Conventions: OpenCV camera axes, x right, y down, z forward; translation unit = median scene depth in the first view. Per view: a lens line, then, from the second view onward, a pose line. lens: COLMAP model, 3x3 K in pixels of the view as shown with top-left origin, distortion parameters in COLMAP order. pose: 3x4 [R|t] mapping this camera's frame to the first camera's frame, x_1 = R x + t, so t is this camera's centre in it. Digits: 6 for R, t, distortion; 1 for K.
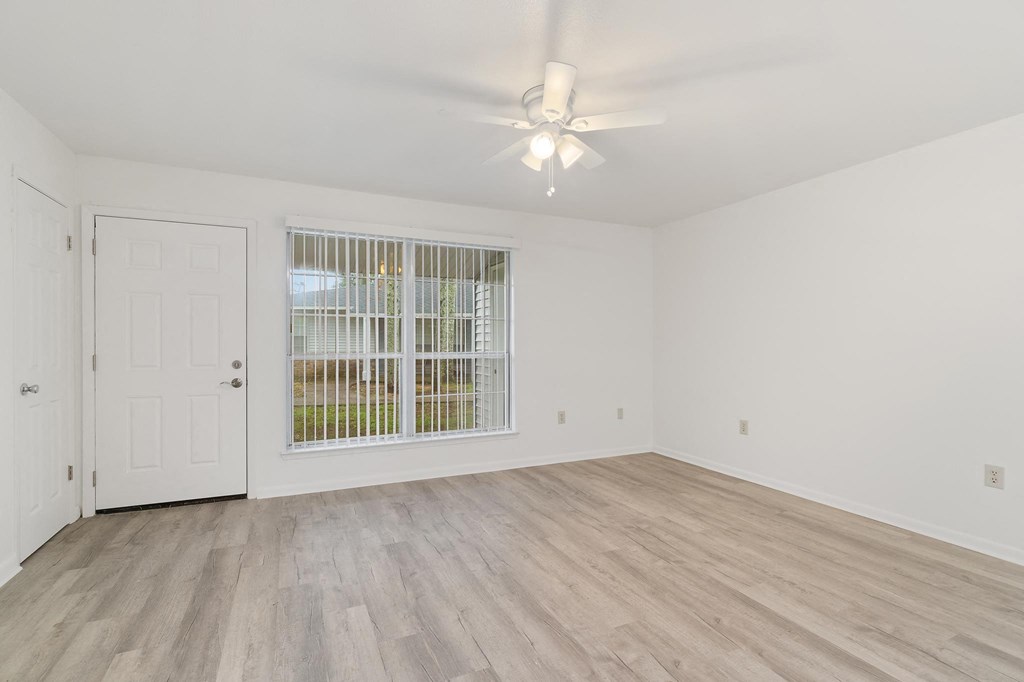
lens RADIAL K [[472.2, 0, 500.8], [0, 472.2, 338.9], [0, 0, 1]] dist [-0.009590, 0.000827]
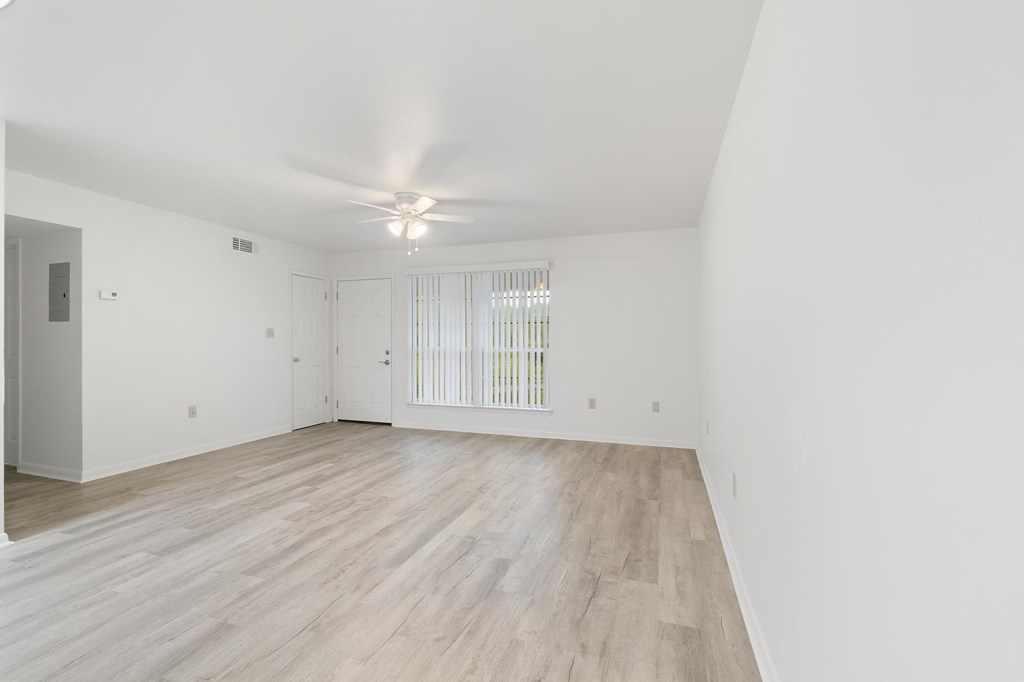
lens RADIAL K [[450.4, 0, 512.0], [0, 450.4, 341.0], [0, 0, 1]] dist [-0.006562, -0.000349]
pose [[0.731014, 0.000259, -0.682363, 1.290972], [0.002417, 0.999993, 0.002969, 0.005991], [0.682359, -0.003819, 0.731008, 0.050791]]
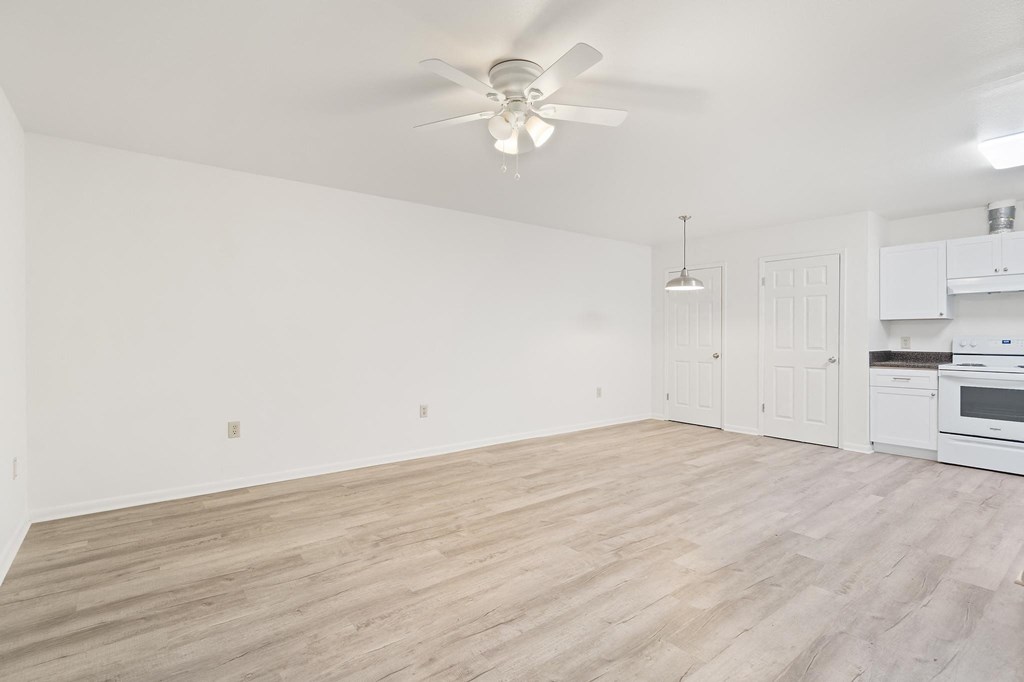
lens RADIAL K [[489.3, 0, 512.0], [0, 489.3, 341.0], [0, 0, 1]] dist [-0.002175, 0.000002]
pose [[-0.241344, -0.017348, 0.970284, -0.729849], [-0.007730, 0.999843, 0.015954, 0.006694], [-0.970409, -0.003650, -0.241440, 1.079411]]
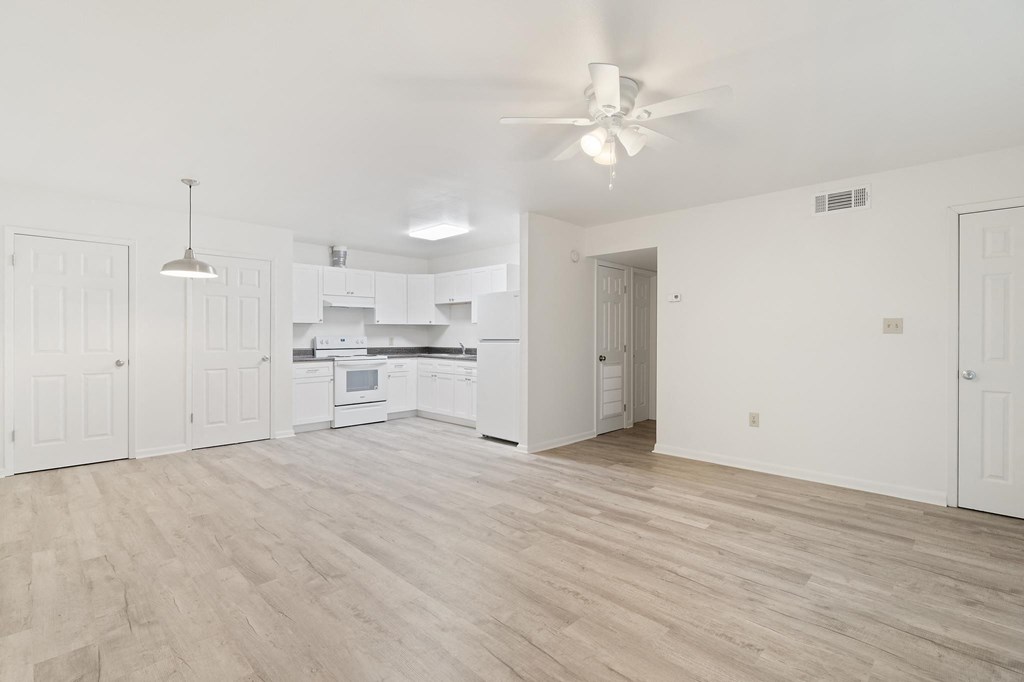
lens RADIAL K [[472.2, 0, 500.8], [0, 472.2, 338.9], [0, 0, 1]] dist [-0.009590, 0.000827]
pose [[-0.936196, -0.004518, -0.351449, 0.577380], [-0.004681, 0.999989, -0.000384, 0.014084], [0.351447, 0.001286, -0.936207, 1.602803]]
